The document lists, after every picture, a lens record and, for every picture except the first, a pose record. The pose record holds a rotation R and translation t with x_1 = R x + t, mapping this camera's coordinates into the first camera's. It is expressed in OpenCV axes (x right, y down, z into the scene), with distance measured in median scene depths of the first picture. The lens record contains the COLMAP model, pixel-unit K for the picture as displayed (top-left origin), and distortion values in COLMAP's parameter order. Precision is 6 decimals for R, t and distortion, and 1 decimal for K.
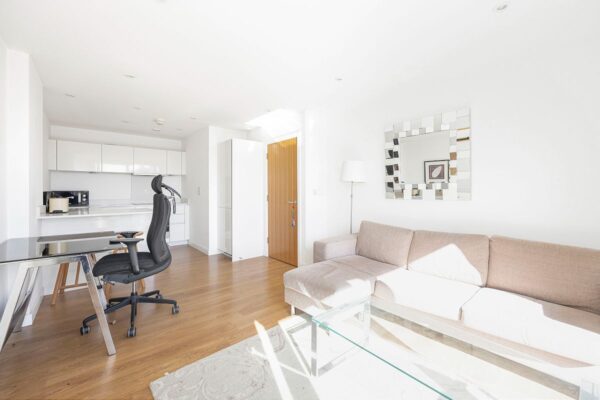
lens RADIAL K [[247.1, 0, 295.4], [0, 247.1, 191.0], [0, 0, 1]] dist [0.018581, 0.000017]
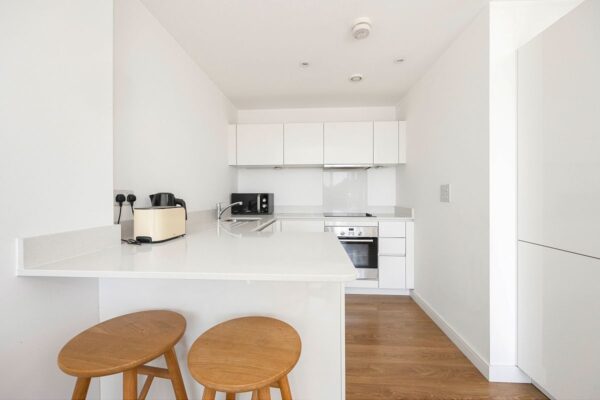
lens RADIAL K [[247.1, 0, 300.2], [0, 247.1, 196.8], [0, 0, 1]] dist [0.018581, 0.000017]
pose [[0.727148, 0.004787, -0.686464, -0.302672], [-0.000439, 0.999979, 0.006508, 0.004894], [0.686481, -0.004431, 0.727134, 0.574088]]
